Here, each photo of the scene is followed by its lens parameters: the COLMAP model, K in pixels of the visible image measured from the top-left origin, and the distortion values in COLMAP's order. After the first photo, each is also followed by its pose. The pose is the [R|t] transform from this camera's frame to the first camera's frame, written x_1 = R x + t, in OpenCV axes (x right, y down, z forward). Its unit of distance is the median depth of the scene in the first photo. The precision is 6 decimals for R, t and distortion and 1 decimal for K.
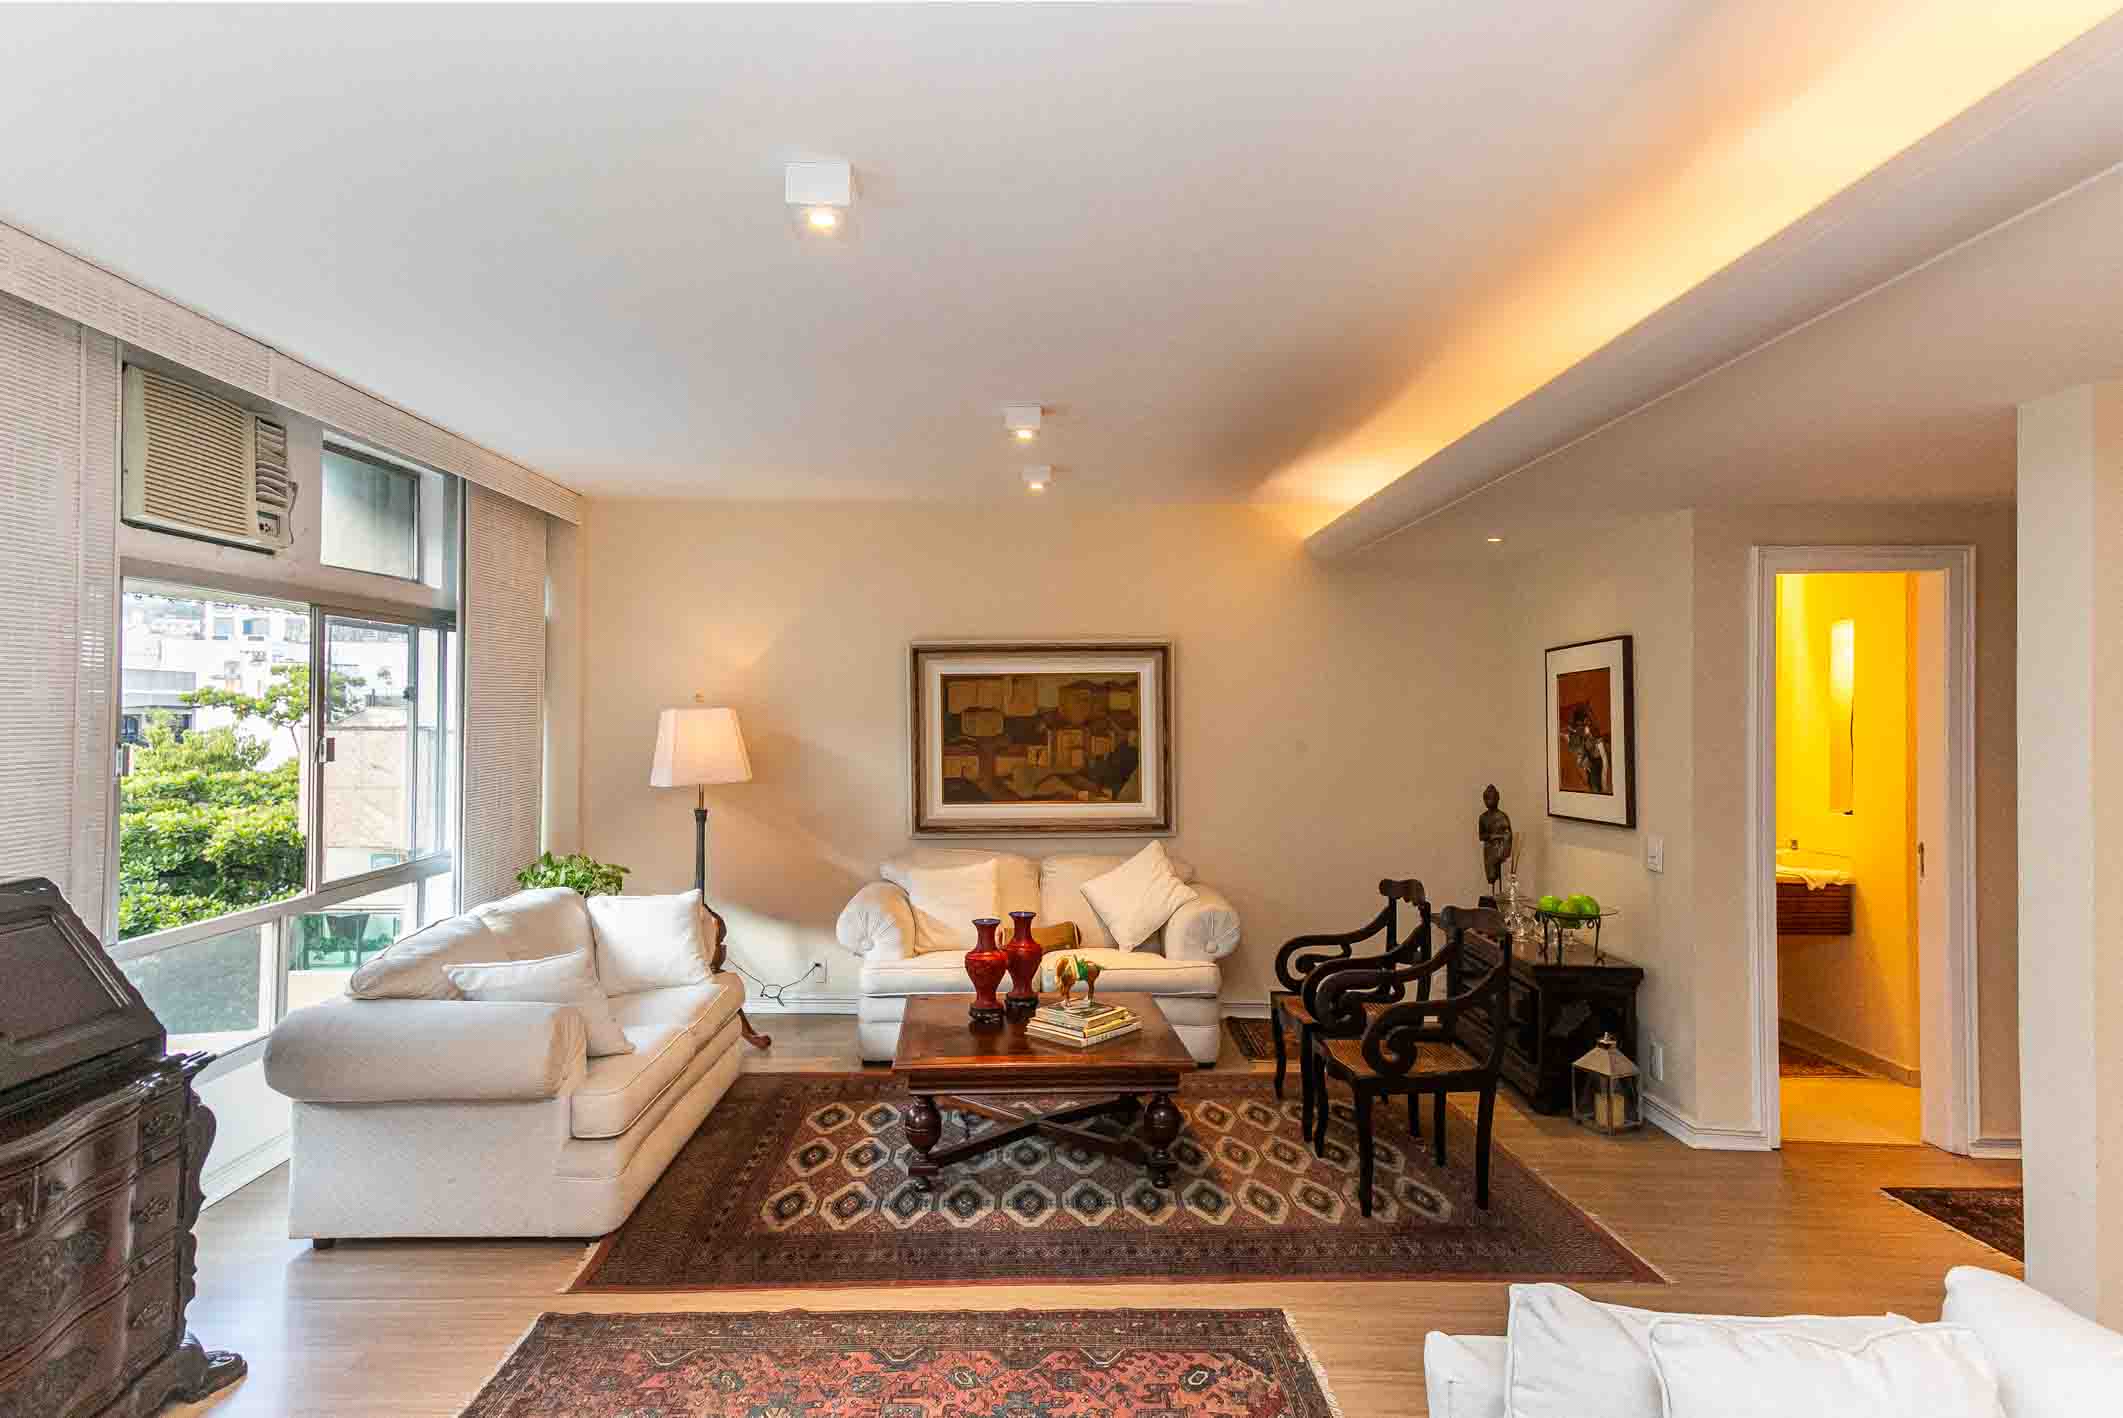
lens RADIAL K [[1241.4, 0, 1057.2], [0, 1241.4, 695.8], [0, 0, 1]] dist [0.053710, 0.000154]
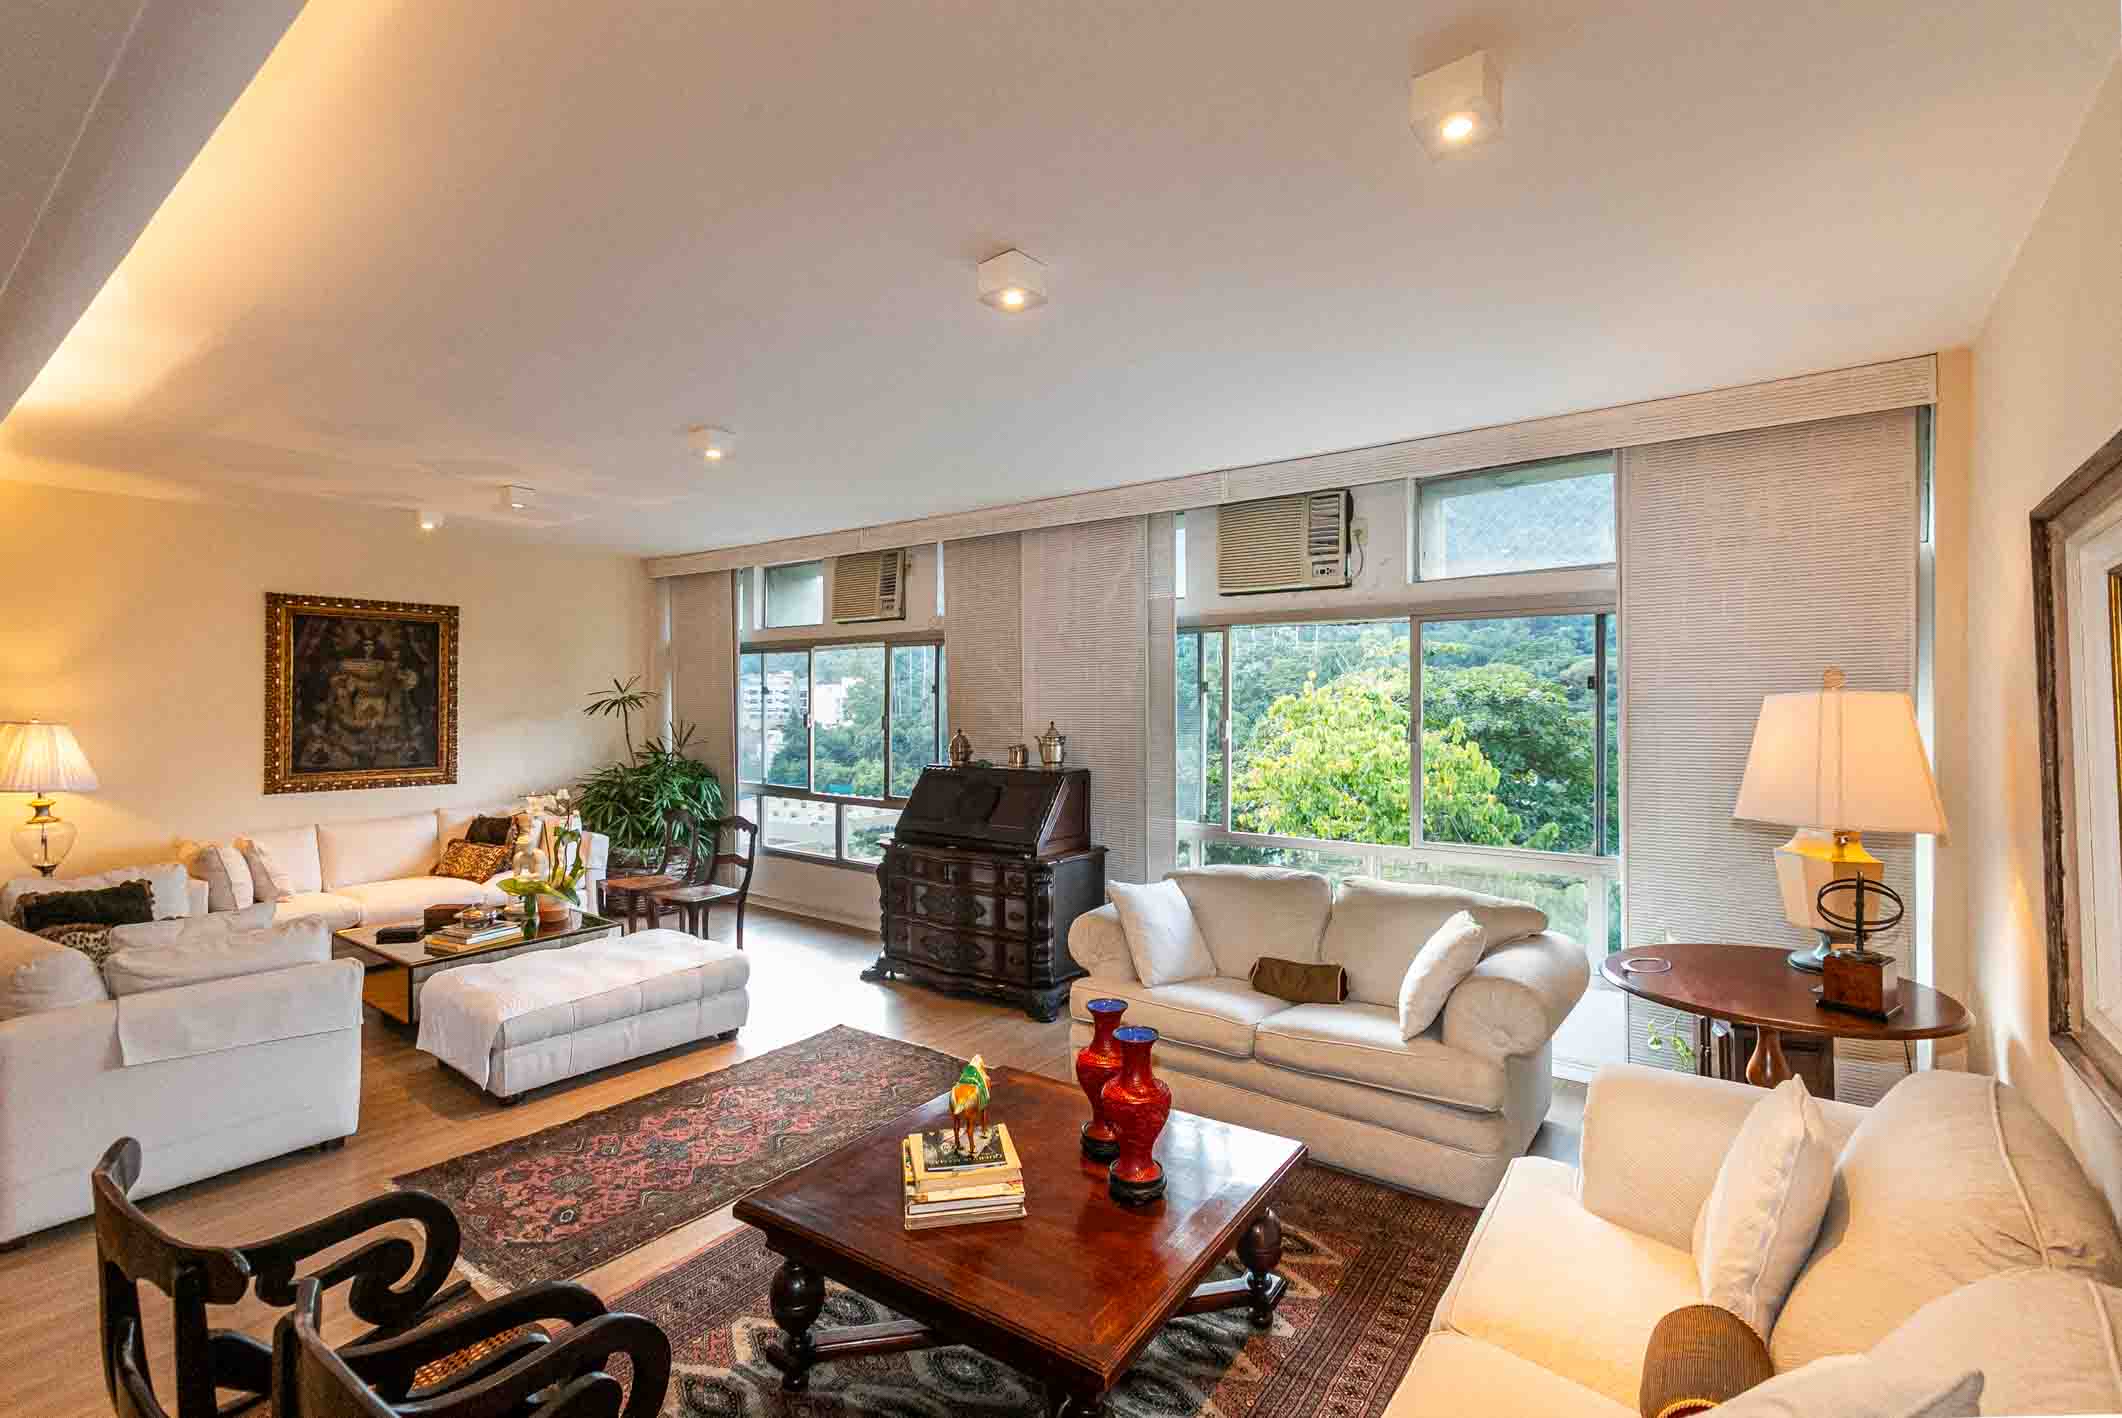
lens RADIAL K [[956.8, 0, 1061.0], [0, 956.8, 709.0], [0, 0, 1]] dist [0.000251, 0.000241]
pose [[-0.616421, -0.002707, -0.787412, 0.265156], [0.004092, 0.999970, -0.006641, 0.018147], [0.787406, -0.007316, -0.616392, 0.934136]]
